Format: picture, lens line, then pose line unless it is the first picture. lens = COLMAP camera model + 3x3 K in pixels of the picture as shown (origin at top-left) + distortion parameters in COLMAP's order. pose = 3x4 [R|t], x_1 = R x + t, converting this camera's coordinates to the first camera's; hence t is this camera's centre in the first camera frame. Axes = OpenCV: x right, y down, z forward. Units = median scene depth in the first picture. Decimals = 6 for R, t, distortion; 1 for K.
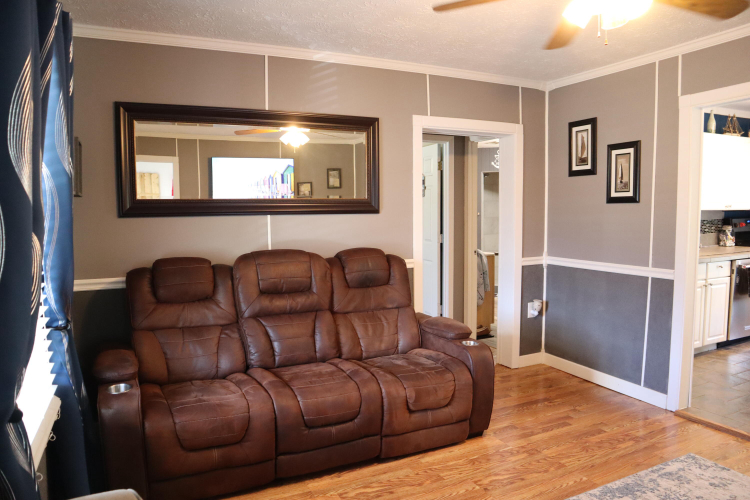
lens RADIAL K [[520.1, 0, 375.0], [0, 520.1, 250.0], [0, 0, 1]] dist [-0.123817, 0.086215]
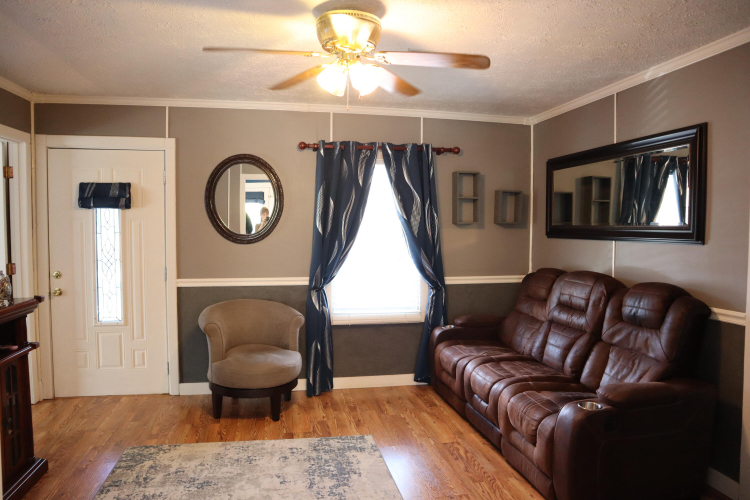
lens RADIAL K [[520.1, 0, 375.0], [0, 520.1, 250.0], [0, 0, 1]] dist [-0.123817, 0.086215]
pose [[-0.243186, 0.049632, -0.968709, 0.966822], [-0.078990, 0.994360, 0.070776, -0.086685], [0.966758, 0.093730, -0.237894, 0.793567]]
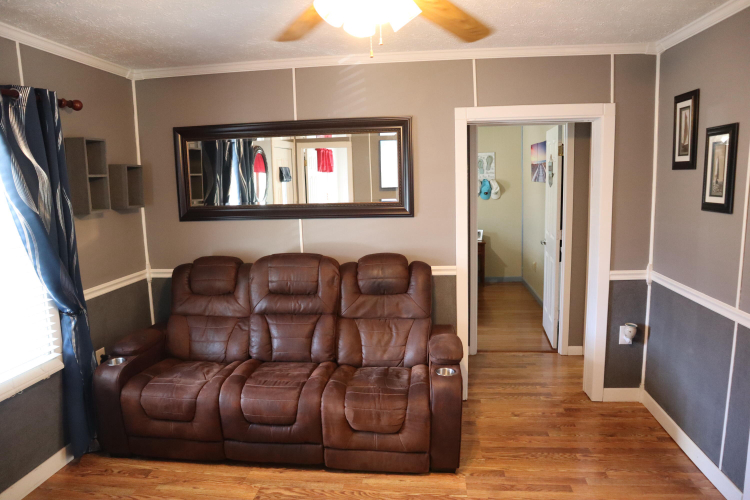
lens RADIAL K [[520.1, 0, 375.0], [0, 520.1, 250.0], [0, 0, 1]] dist [-0.123817, 0.086215]
pose [[0.846091, 0.061564, -0.529471, 0.514190], [-0.021667, 0.996459, 0.081240, -0.096568], [0.532597, -0.057265, 0.844429, 0.173306]]
